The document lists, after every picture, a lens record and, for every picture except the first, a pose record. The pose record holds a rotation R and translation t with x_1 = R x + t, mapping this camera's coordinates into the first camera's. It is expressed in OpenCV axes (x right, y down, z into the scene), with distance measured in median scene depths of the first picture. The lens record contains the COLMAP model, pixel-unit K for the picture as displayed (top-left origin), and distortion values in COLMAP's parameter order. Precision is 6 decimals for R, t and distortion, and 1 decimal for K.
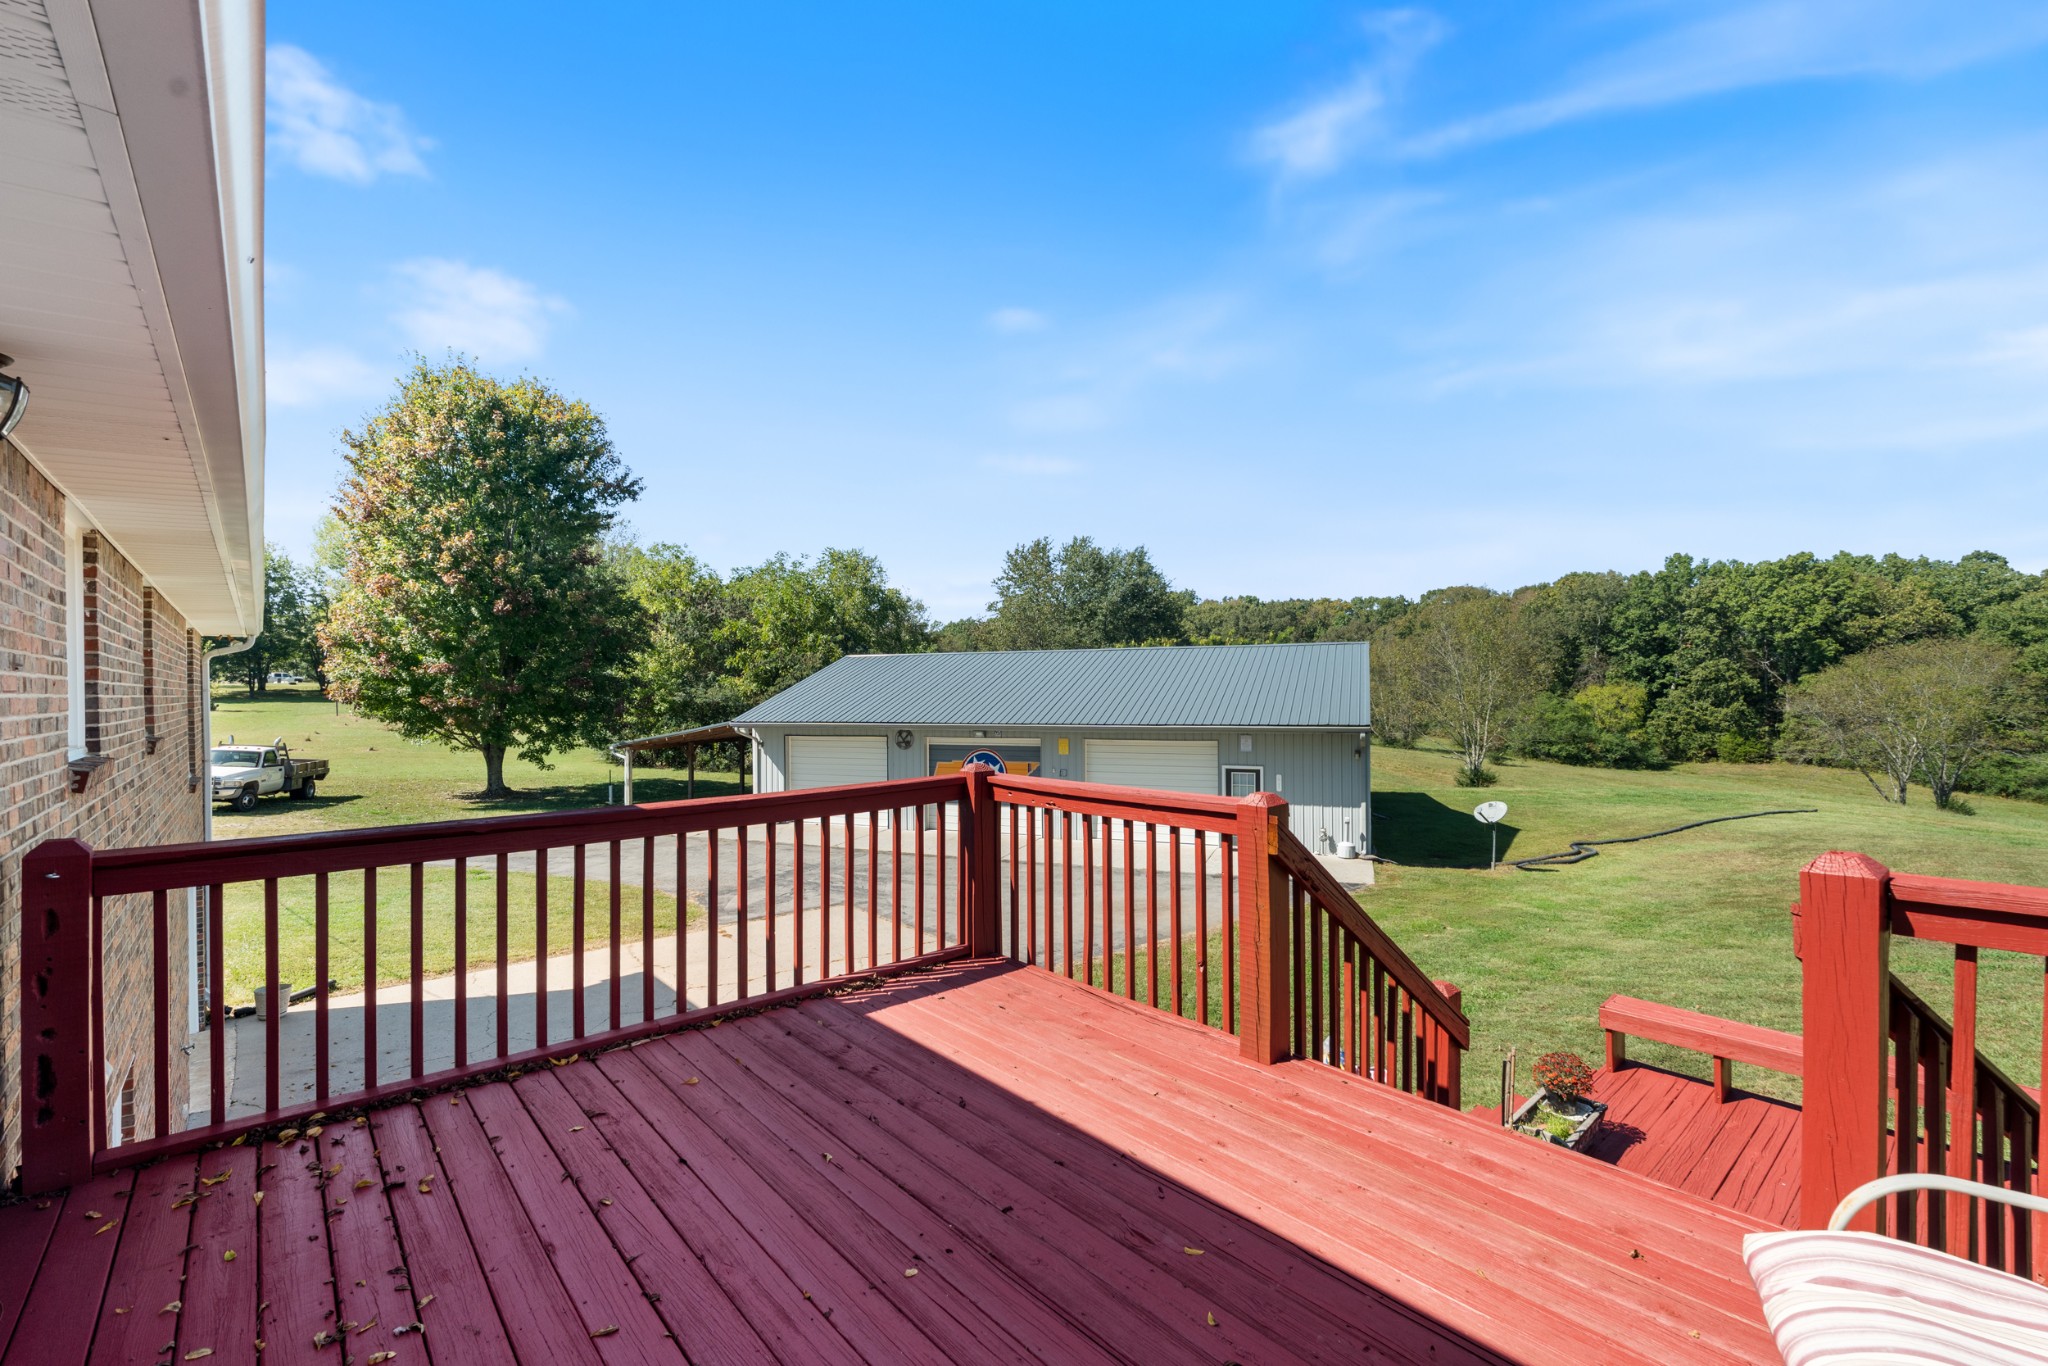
lens RADIAL K [[882.5, 0, 1024.0], [0, 882.5, 683.0], [0, 0, 1]] dist [-0.000526, -0.000093]
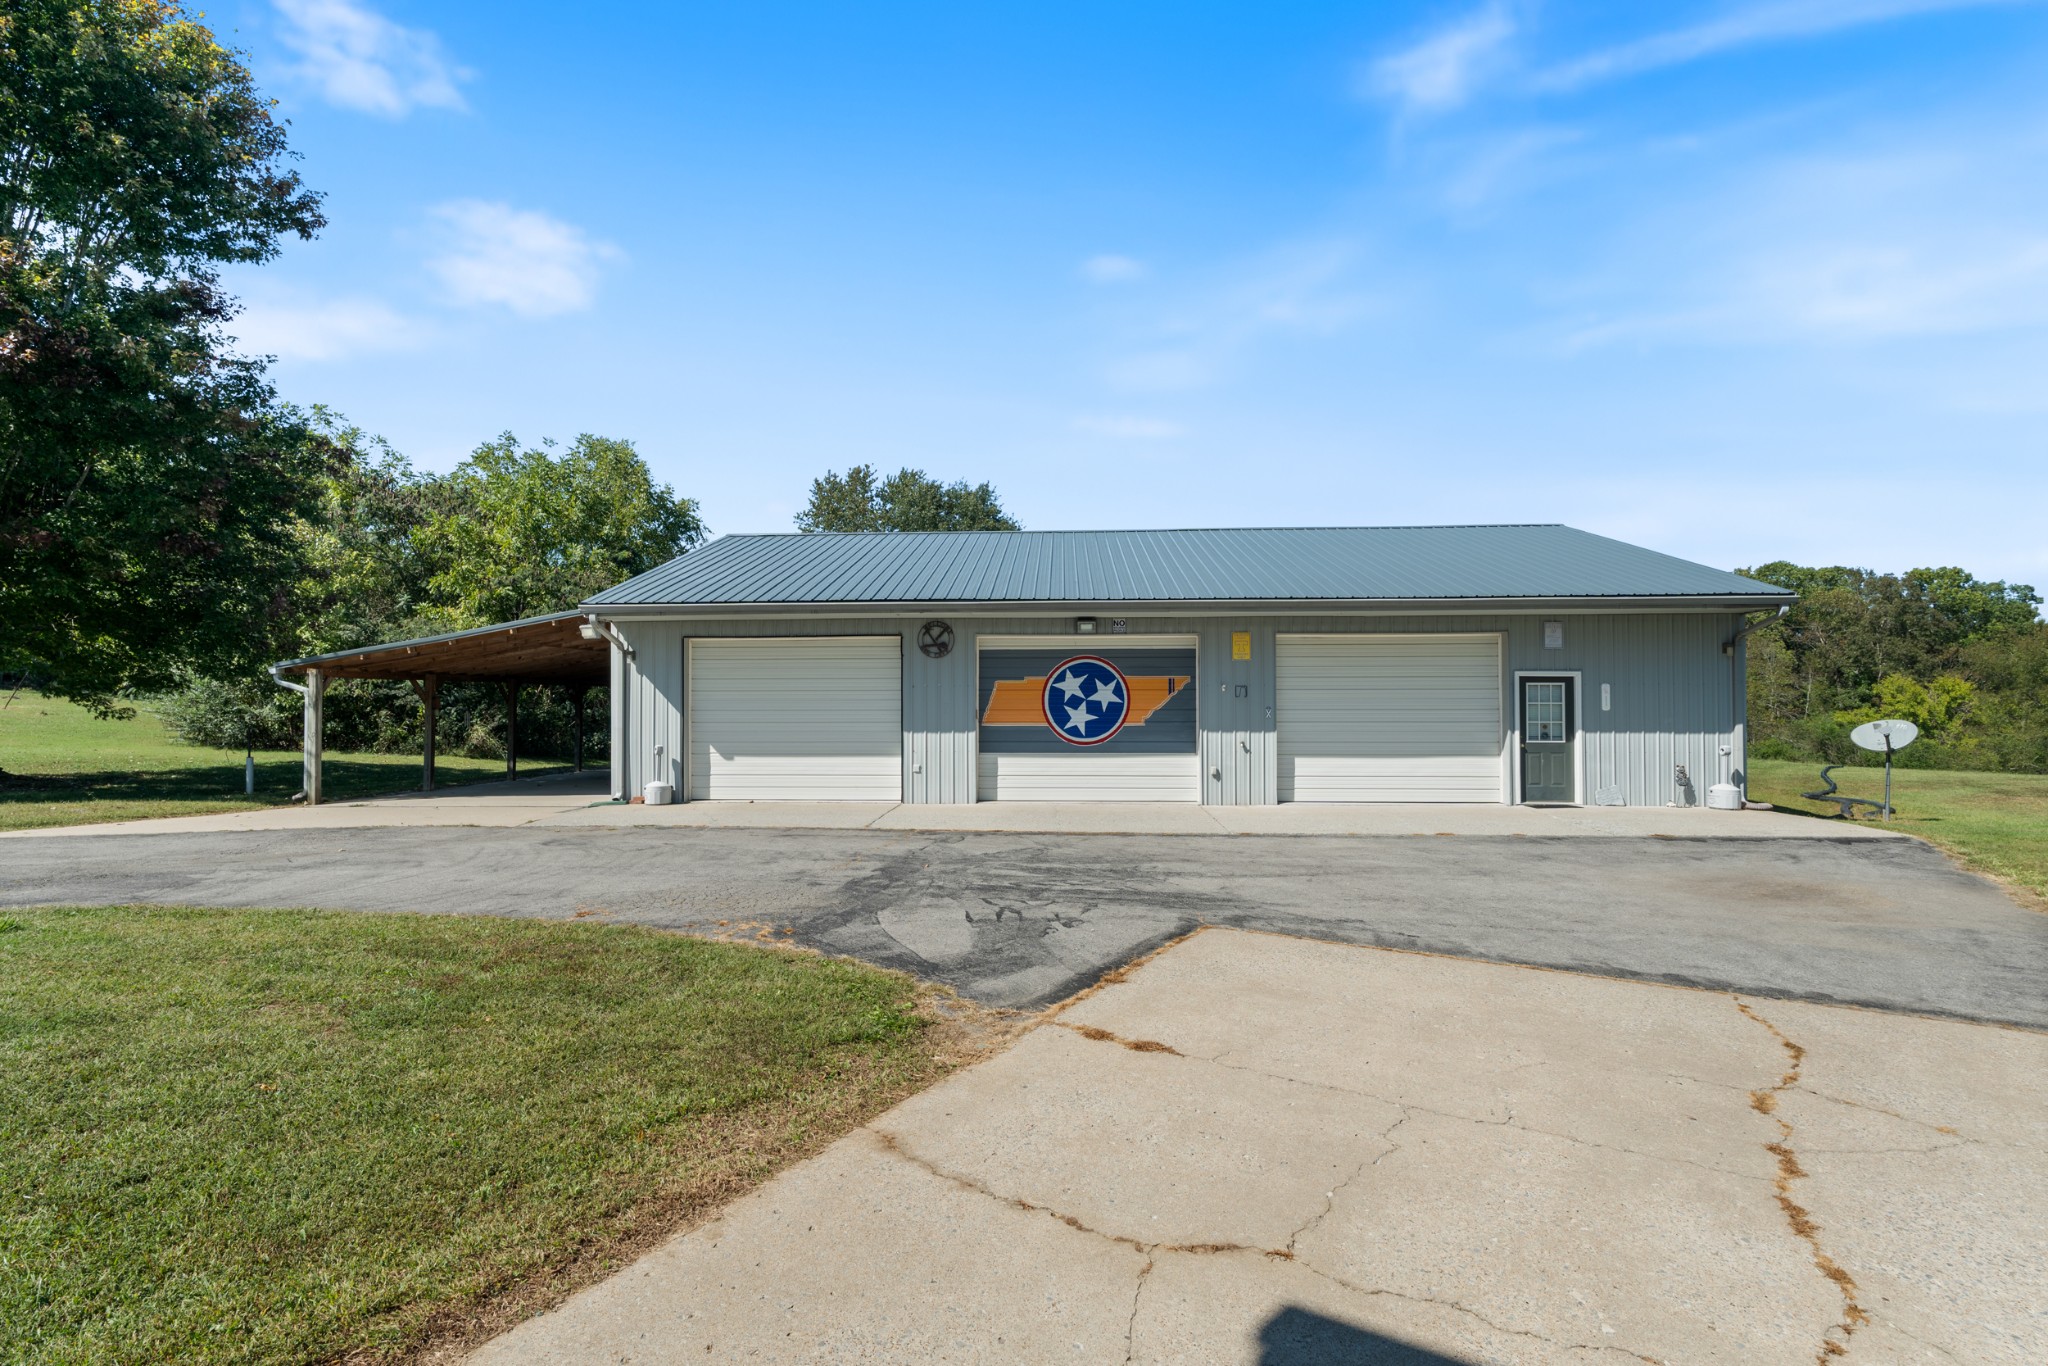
lens RADIAL K [[915.2, 0, 1007.7], [0, 915.2, 687.2], [0, 0, 1]] dist [0.001135, 0.000177]
pose [[0.947852, 0.012153, 0.318479, -0.207207], [-0.009613, 0.999908, -0.009544, 0.073980], [-0.318566, 0.005985, 0.947882, 0.325824]]
